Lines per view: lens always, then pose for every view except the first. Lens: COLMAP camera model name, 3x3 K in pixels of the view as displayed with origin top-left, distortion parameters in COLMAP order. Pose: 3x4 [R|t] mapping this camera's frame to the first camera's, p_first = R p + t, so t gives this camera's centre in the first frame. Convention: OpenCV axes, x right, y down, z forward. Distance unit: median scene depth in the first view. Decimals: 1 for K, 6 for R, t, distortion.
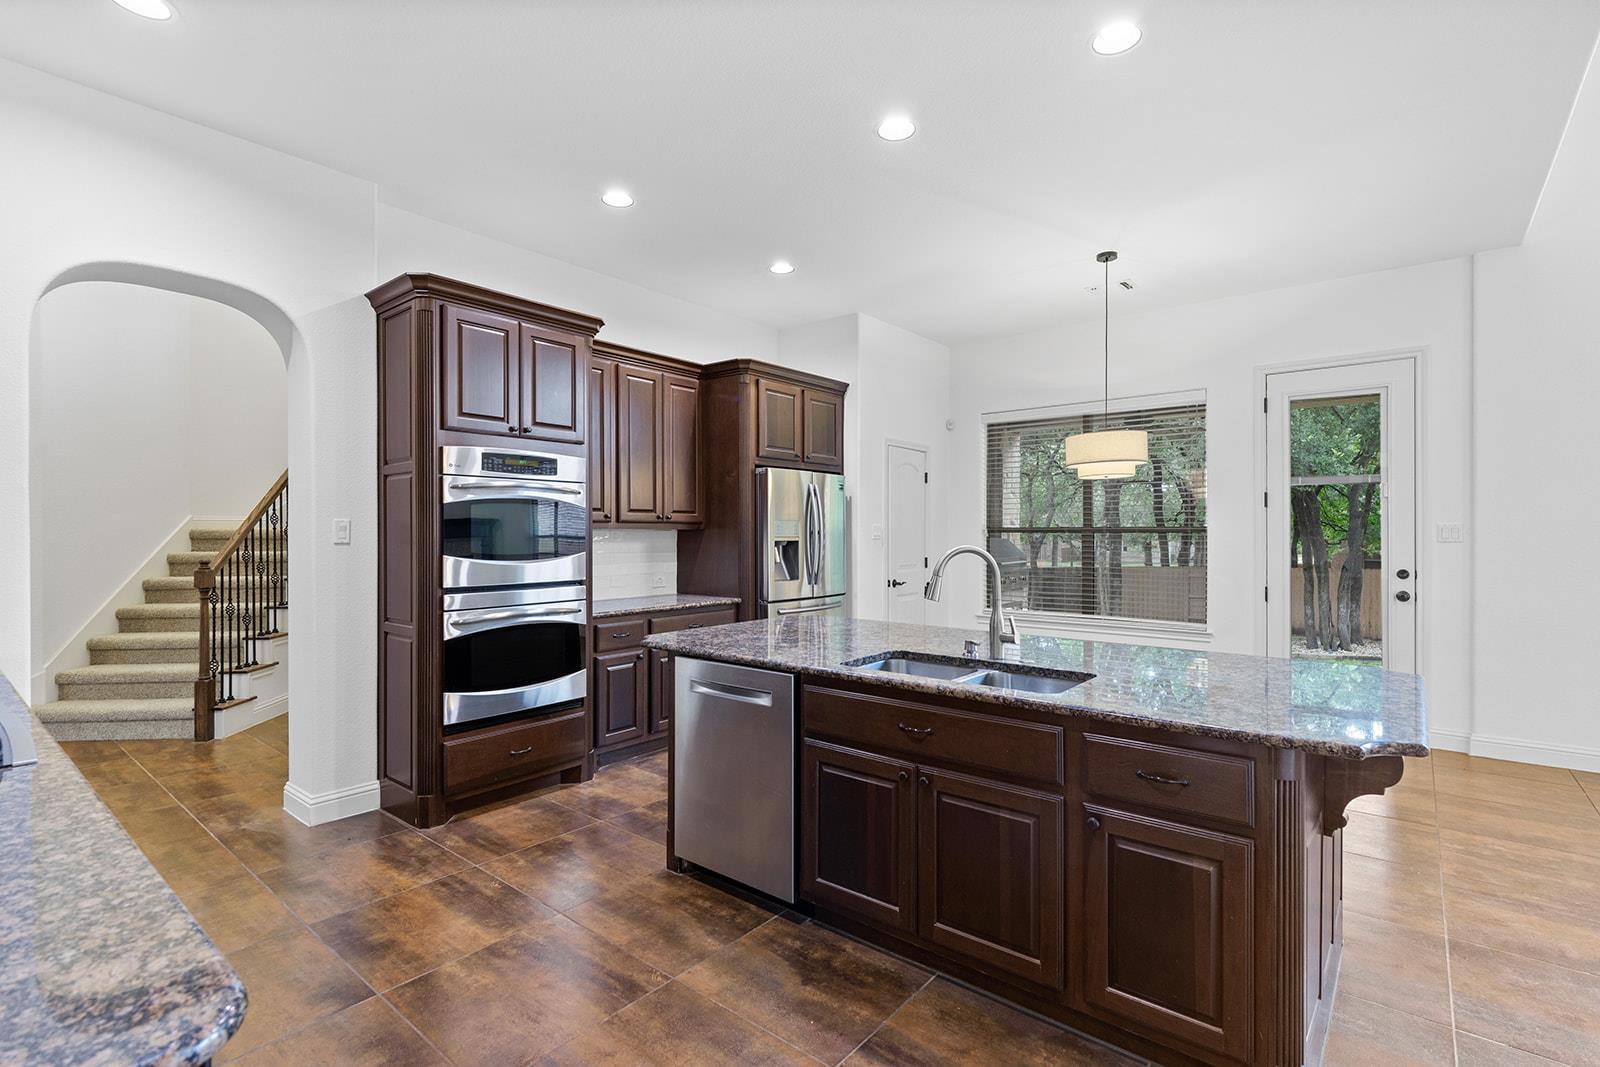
lens RADIAL K [[751.7, 0, 794.3], [0, 751.7, 537.0], [0, 0, 1]] dist [0.005634, -0.001466]
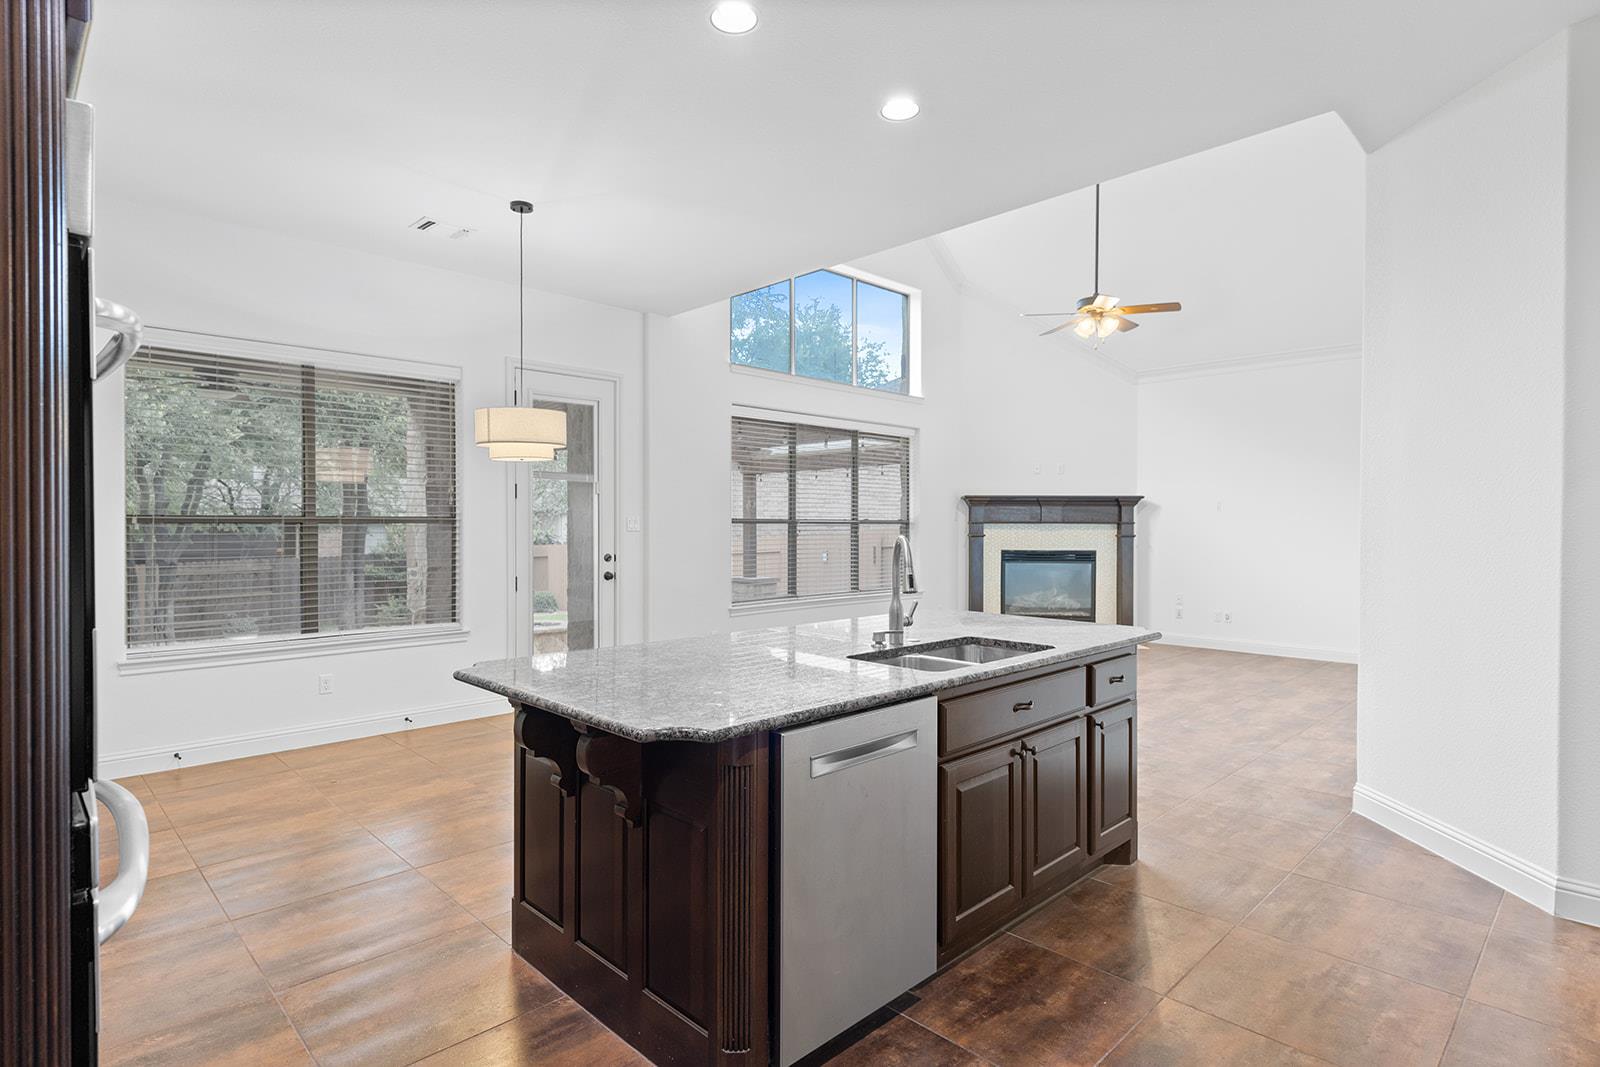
lens RADIAL K [[814.3, 0, 806.6], [0, 814.3, 526.8], [0, 0, 1]] dist [0.008260, 0.000743]
pose [[0.096043, -0.004548, 0.995367, -0.469406], [0.001429, 0.999989, 0.004431, -0.006087], [-0.995376, 0.000996, 0.096048, 0.540123]]
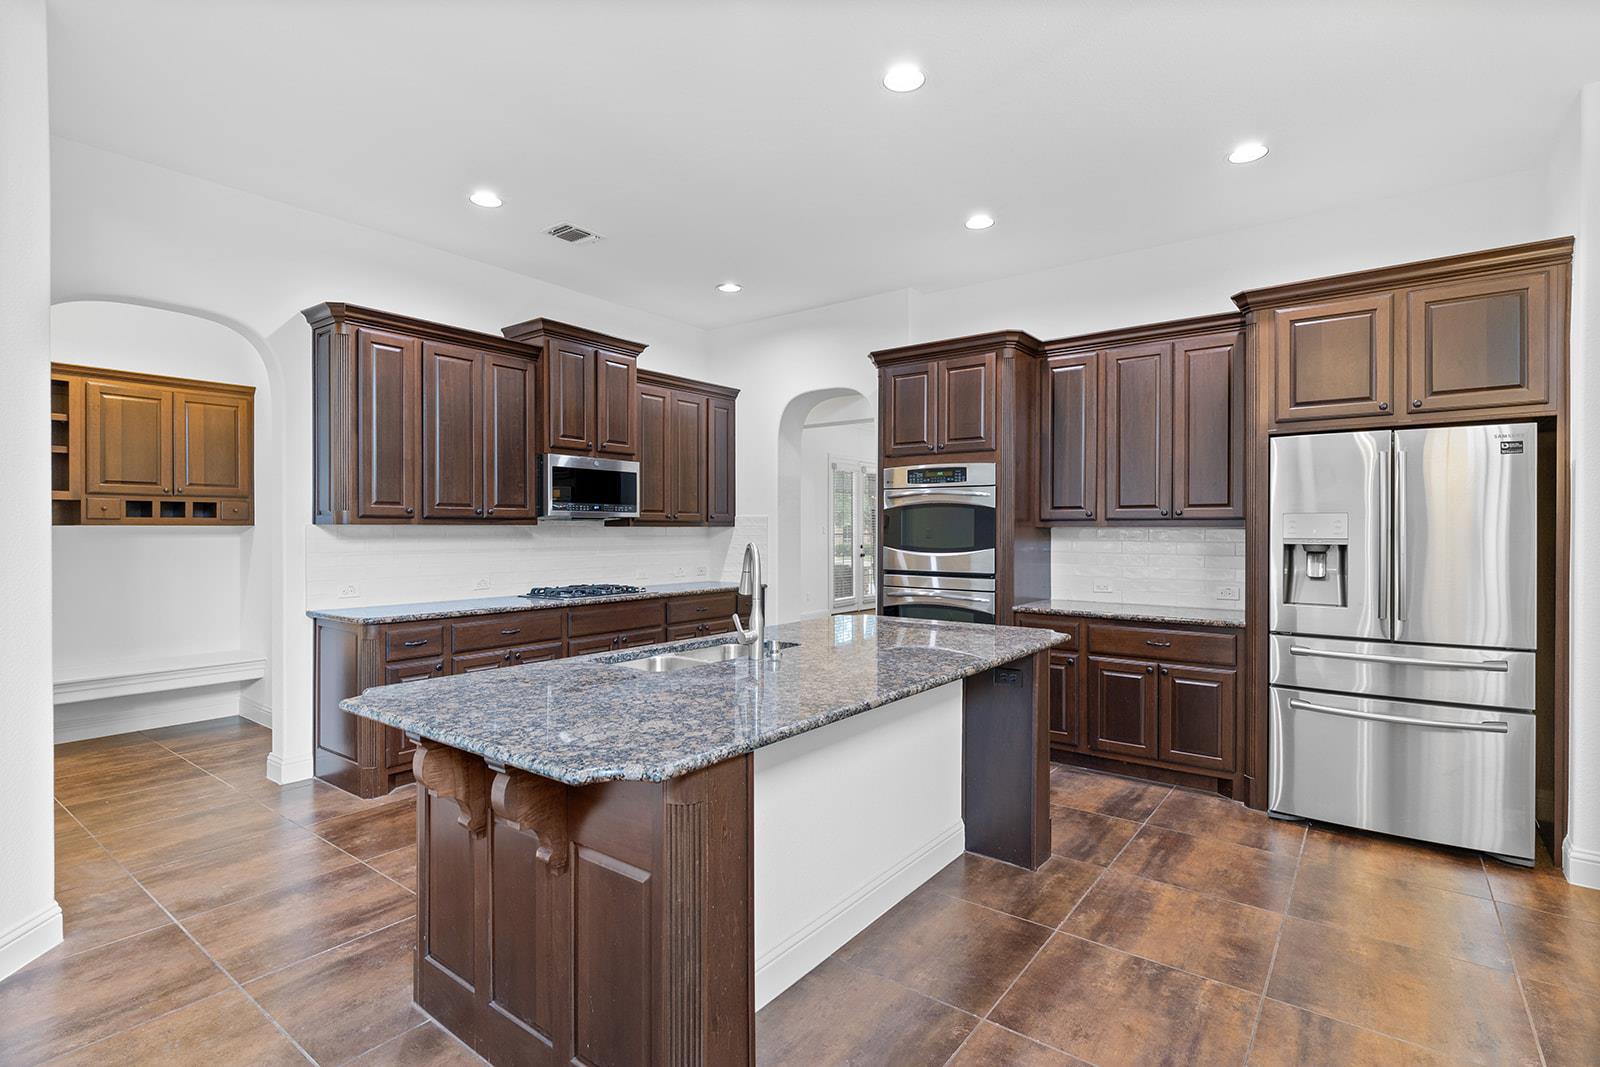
lens RADIAL K [[751.7, 0, 810.2], [0, 751.7, 537.6], [0, 0, 1]] dist [0.005634, -0.001466]
pose [[0.062364, 0.013098, -0.997968, 0.643499], [-0.007278, 0.999893, 0.012668, -0.006401], [0.998027, 0.006474, 0.062453, 0.538914]]
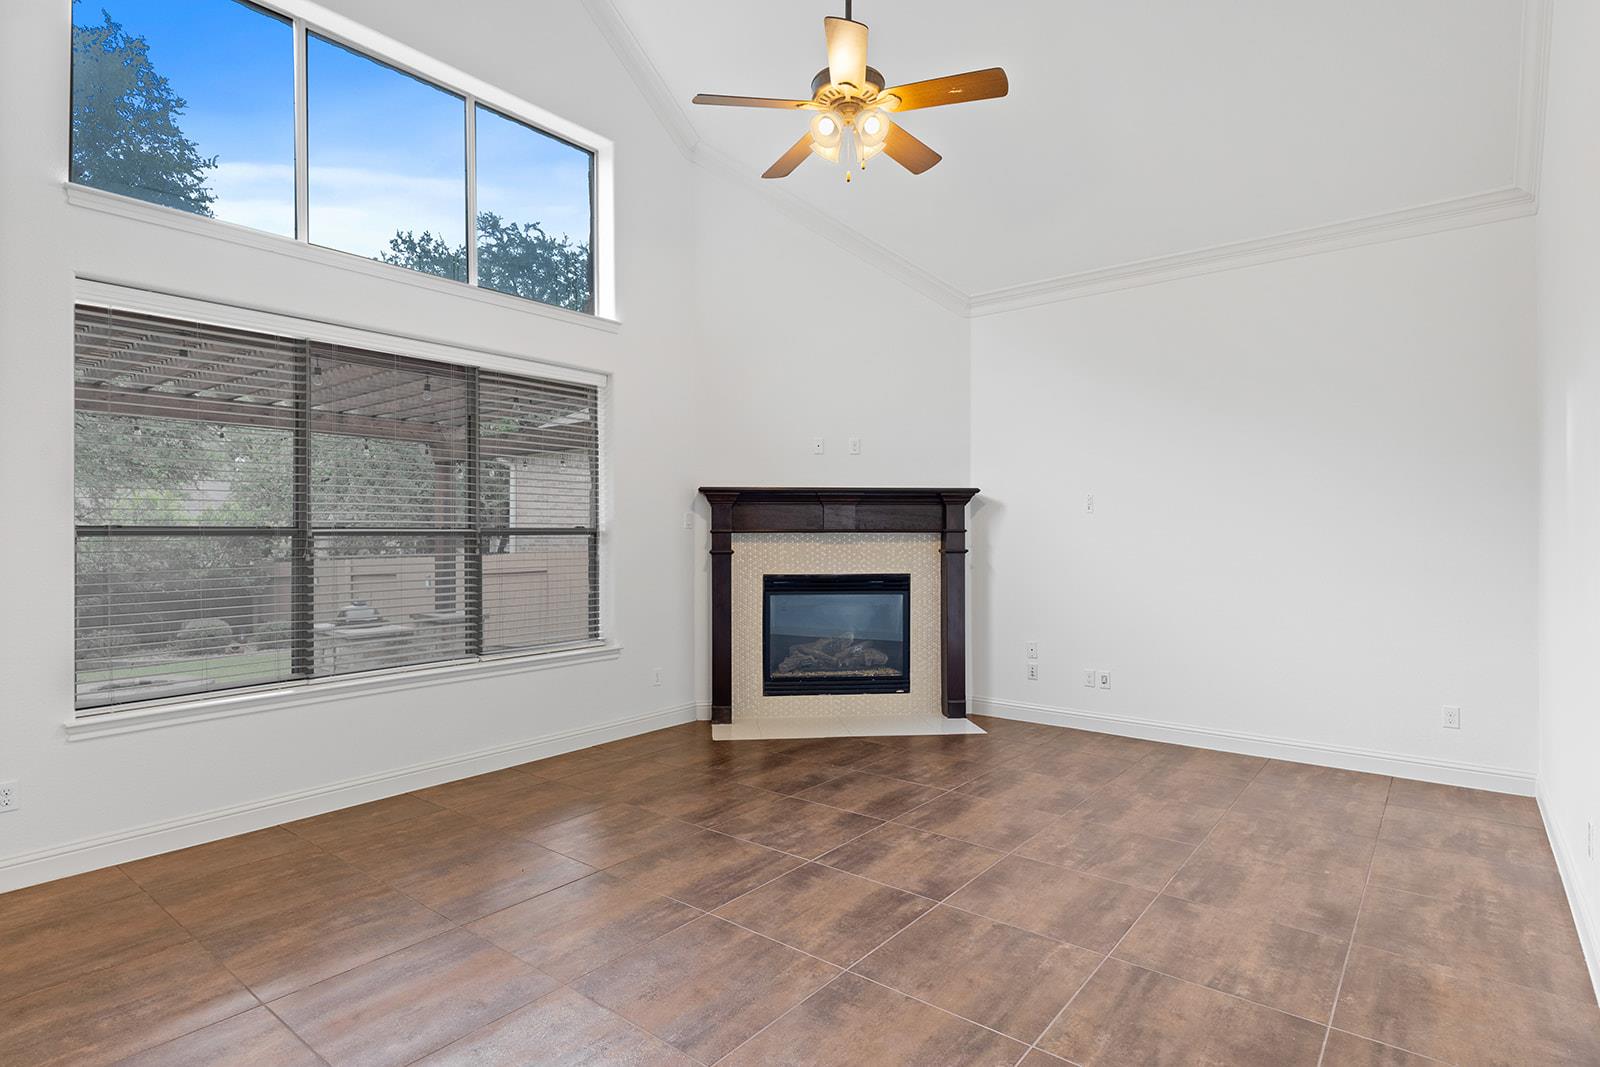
lens RADIAL K [[814.3, 0, 800.9], [0, 814.3, 531.1], [0, 0, 1]] dist [0.008260, 0.000743]
pose [[-0.023186, -0.000060, 0.999731, 0.290386], [0.006387, 0.999980, 0.000209, -0.007130], [-0.999711, 0.006390, -0.023185, 0.234772]]
